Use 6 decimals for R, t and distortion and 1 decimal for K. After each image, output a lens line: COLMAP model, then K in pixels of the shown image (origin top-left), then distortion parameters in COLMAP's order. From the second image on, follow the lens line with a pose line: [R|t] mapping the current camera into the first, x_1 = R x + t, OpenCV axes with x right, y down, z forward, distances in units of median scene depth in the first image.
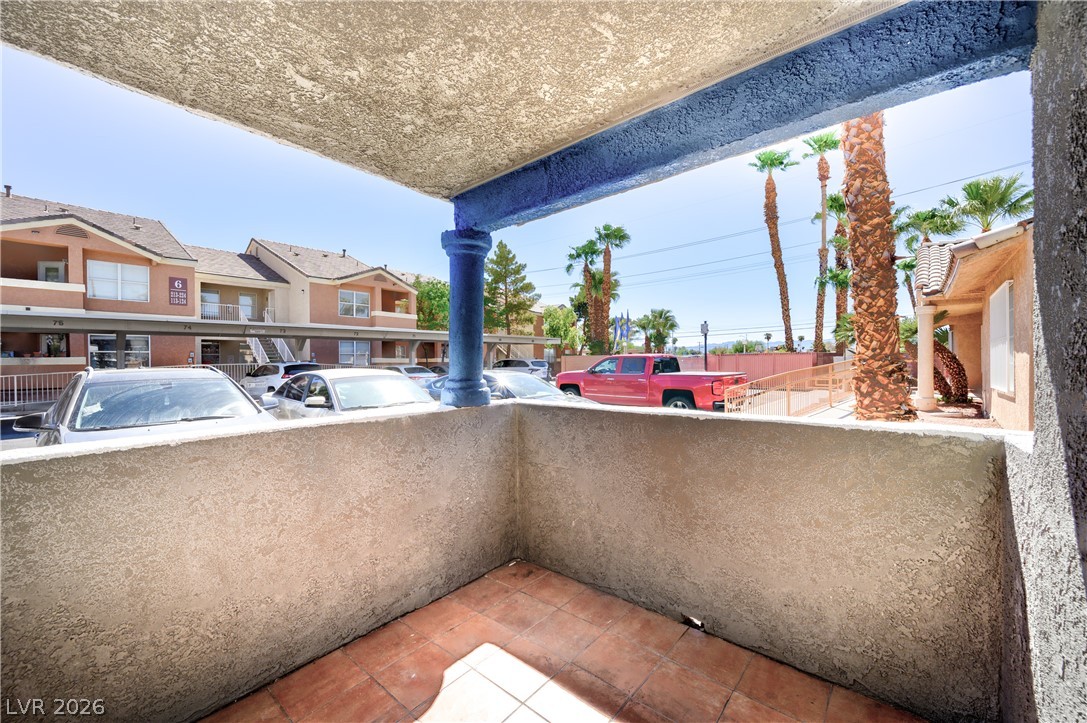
lens RADIAL K [[431.4, 0, 535.1], [0, 431.4, 365.7], [0, 0, 1]] dist [0.000068, -0.000094]
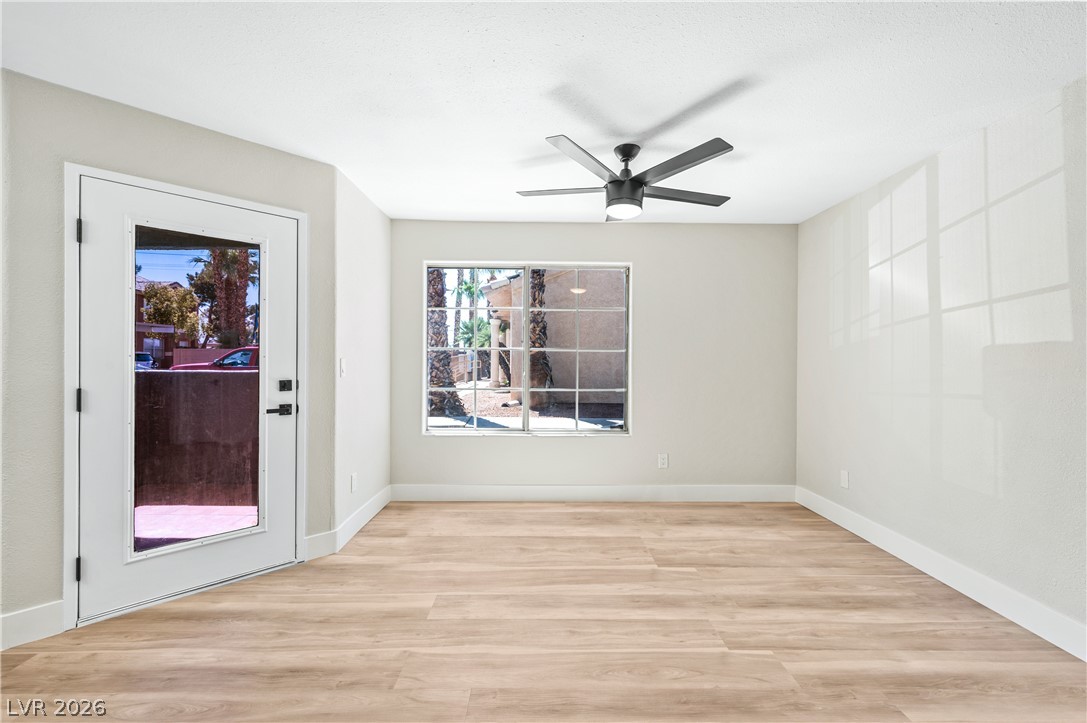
lens RADIAL K [[462.0, 0, 546.3], [0, 462.0, 362.8], [0, 0, 1]] dist [0.003207, -0.000417]
pose [[0.737038, 0.008127, 0.675803, -0.042849], [-0.005691, 0.999967, -0.005819, 0.025364], [-0.675827, 0.000443, 0.737060, -0.396014]]
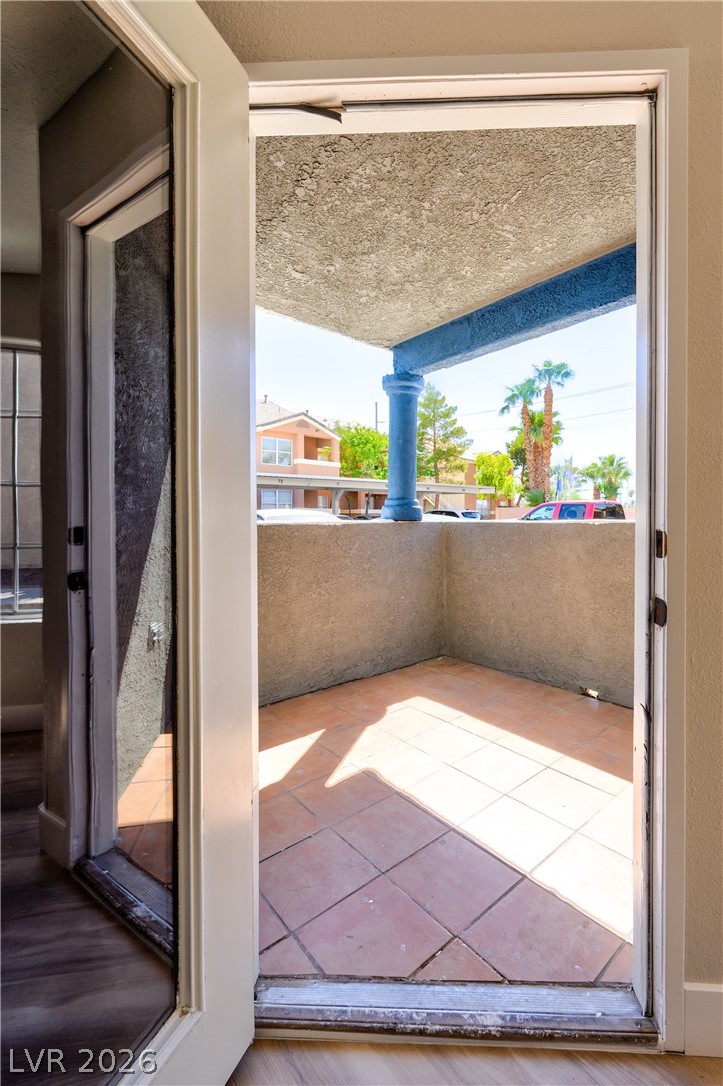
lens RADIAL K [[484.1, 0, 410.8], [0, 484.1, 518.1], [0, 0, 1]] dist [0.005756, 0.000178]
pose [[0.993361, 0.006083, -0.114876, 0.007256], [-0.006829, 0.999958, -0.006093, 0.037842], [0.114834, 0.006837, 0.993361, -0.132386]]
